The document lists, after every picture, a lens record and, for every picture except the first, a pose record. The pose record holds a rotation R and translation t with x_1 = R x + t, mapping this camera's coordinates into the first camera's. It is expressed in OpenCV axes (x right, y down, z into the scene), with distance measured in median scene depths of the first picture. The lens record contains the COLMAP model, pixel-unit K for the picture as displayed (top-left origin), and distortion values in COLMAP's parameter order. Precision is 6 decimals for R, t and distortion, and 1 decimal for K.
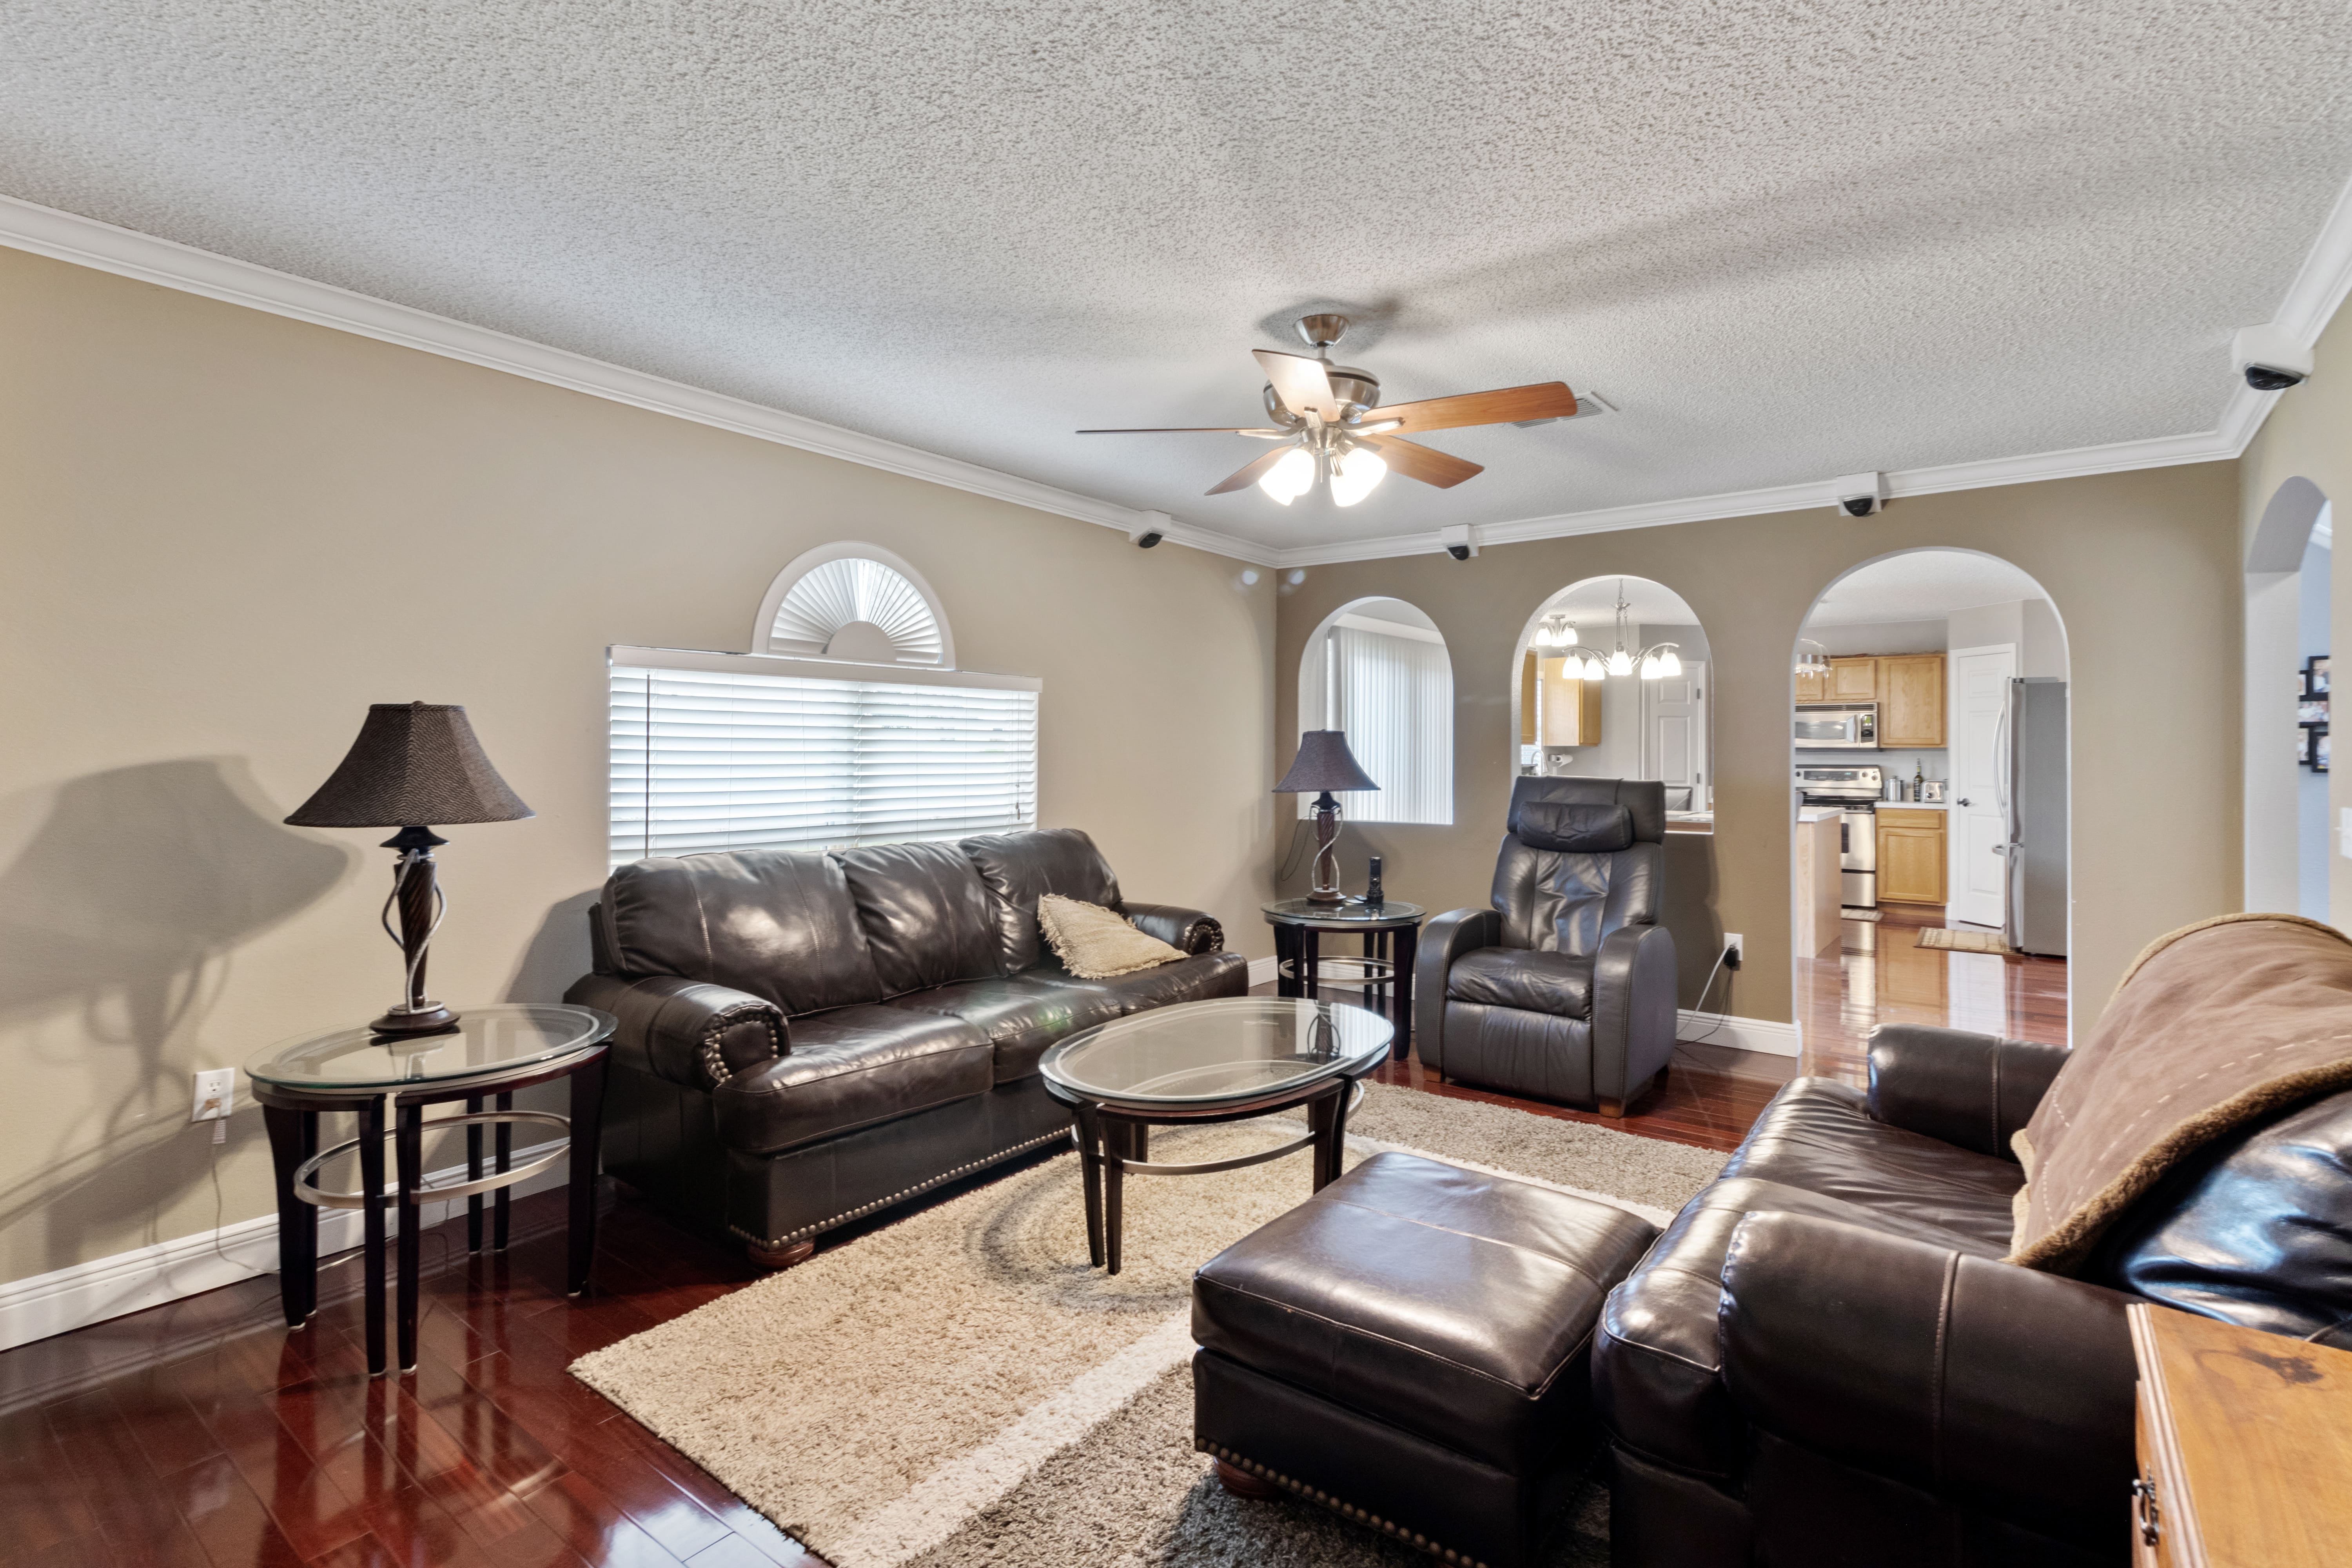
lens RADIAL K [[1118.5, 0, 1175.3], [0, 1118.5, 769.1], [0, 0, 1]] dist [0.000002, -0.000220]
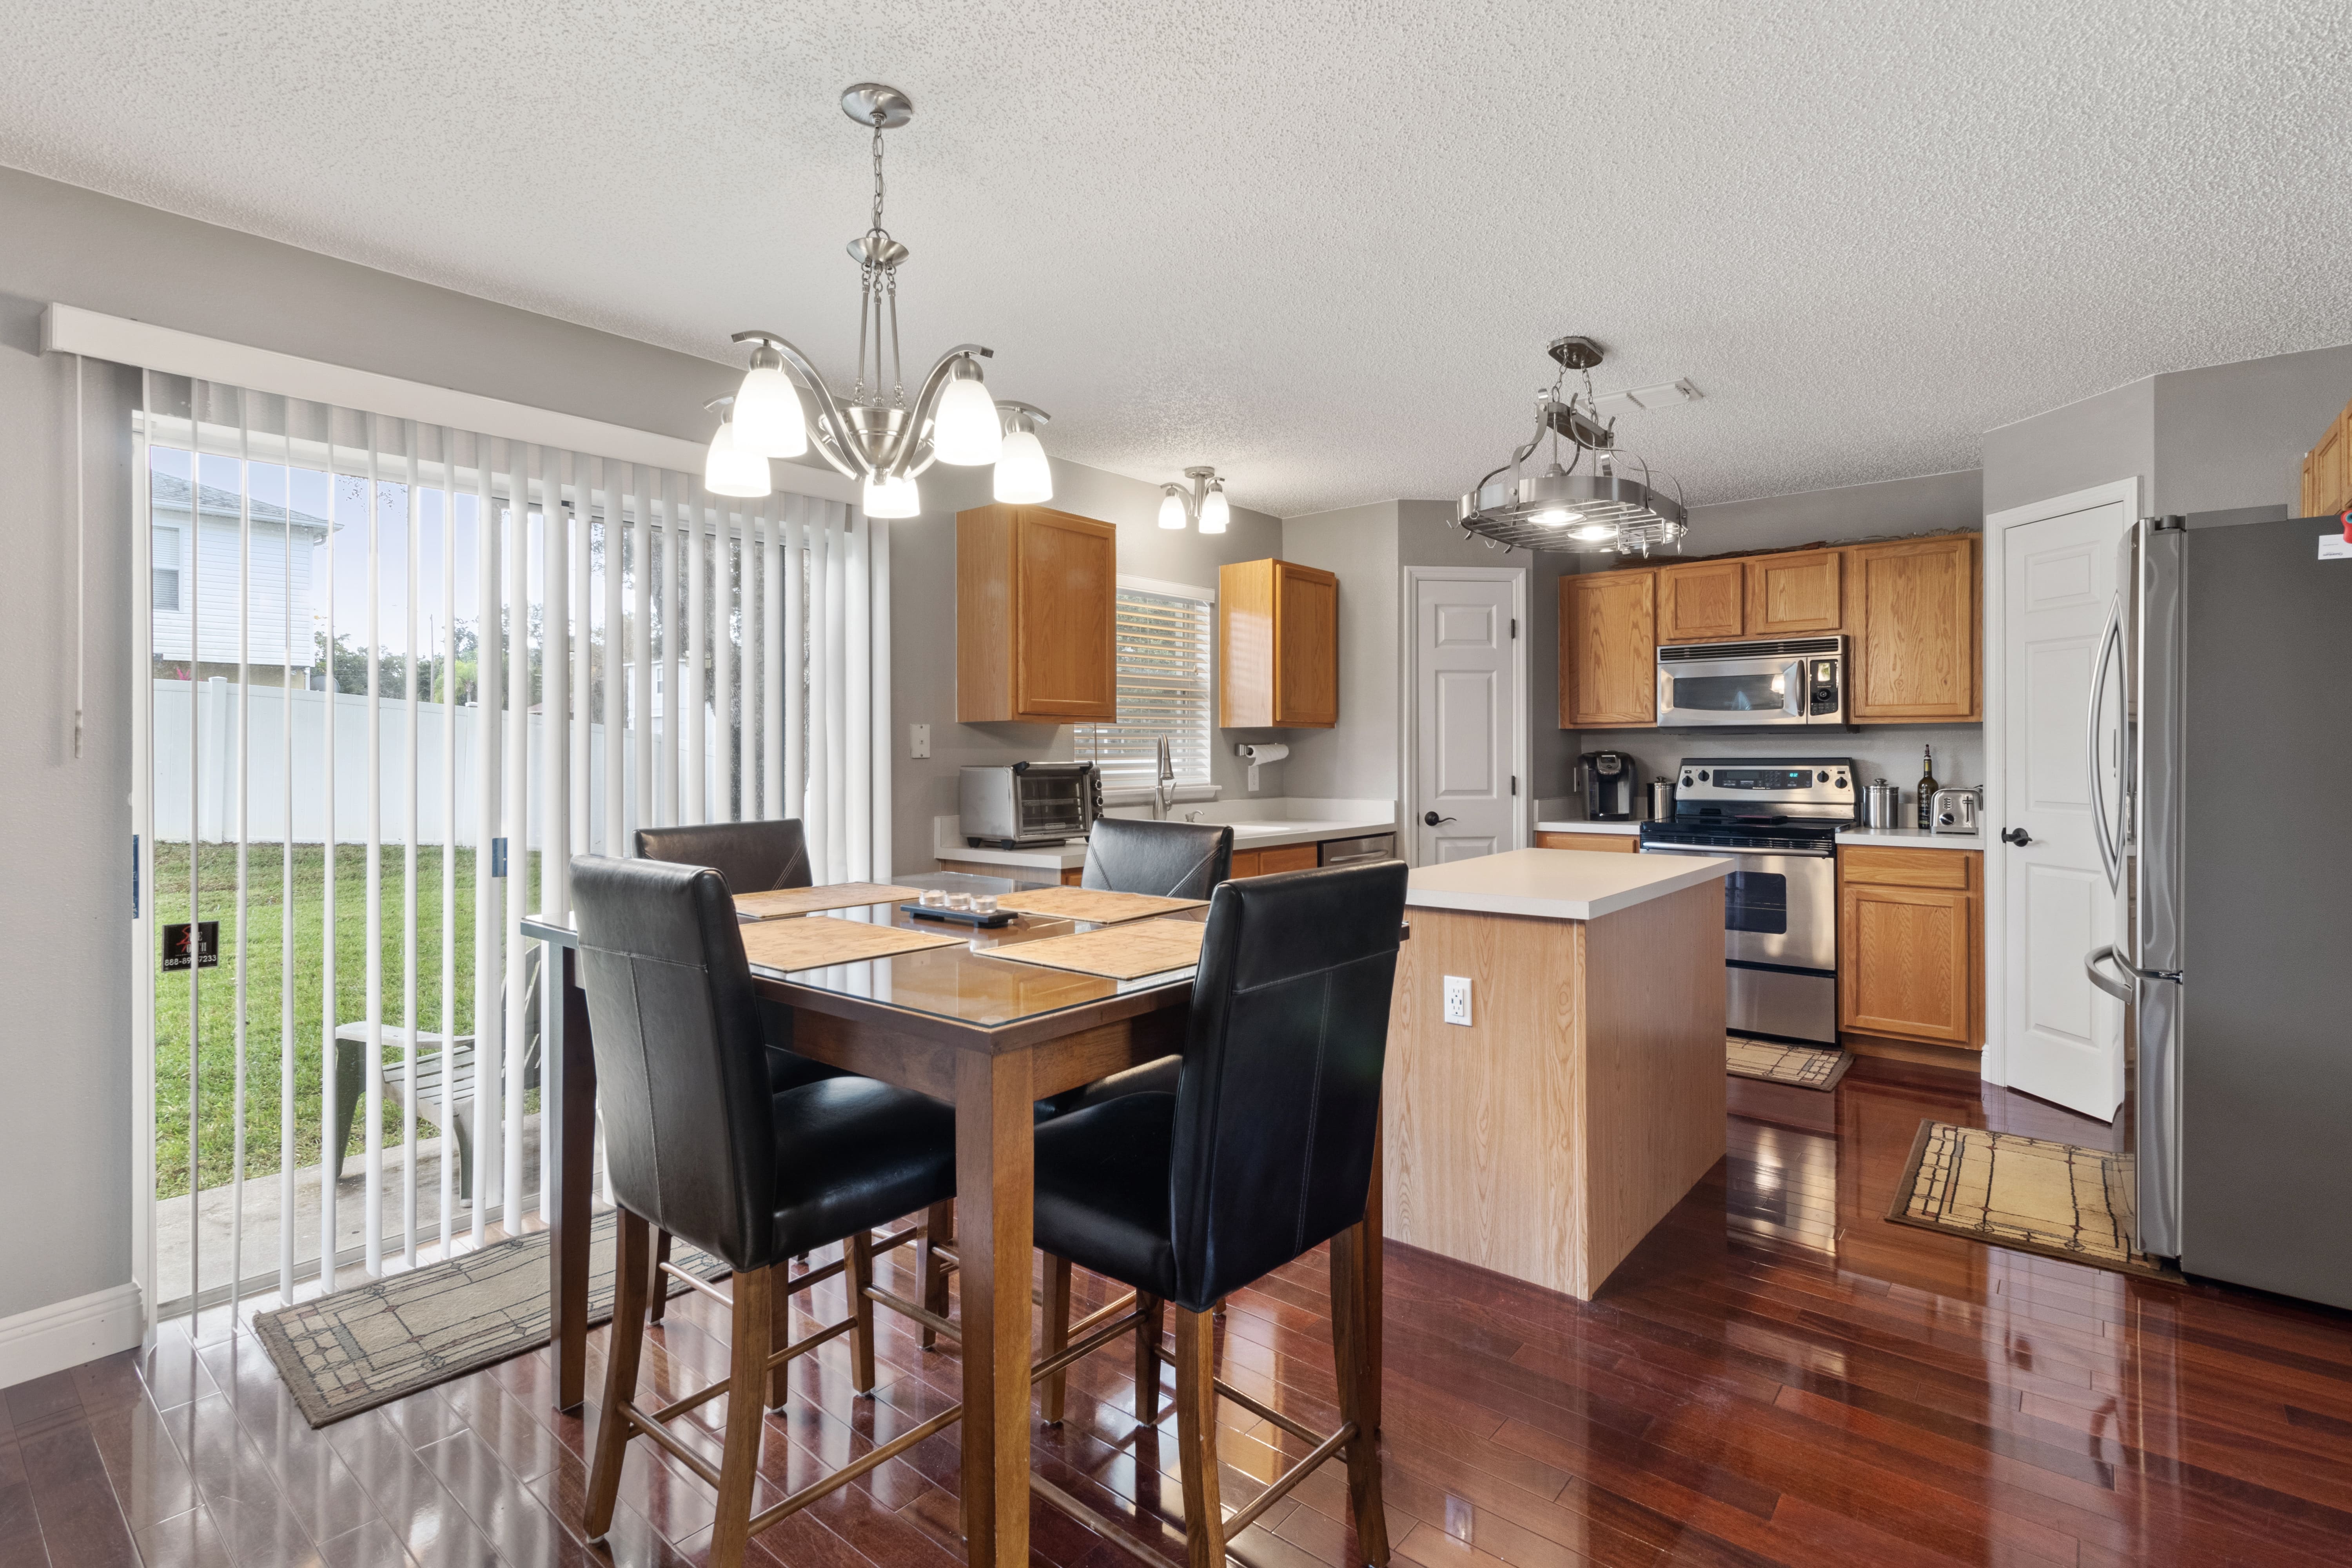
lens RADIAL K [[1118.5, 0, 1170.5], [0, 1118.5, 771.5], [0, 0, 1]] dist [0.000002, -0.000220]
pose [[0.998930, -0.004617, -0.046012, 0.352201], [0.004401, 0.999979, -0.004777, 0.003476], [0.046033, 0.004569, 0.998929, 0.487854]]
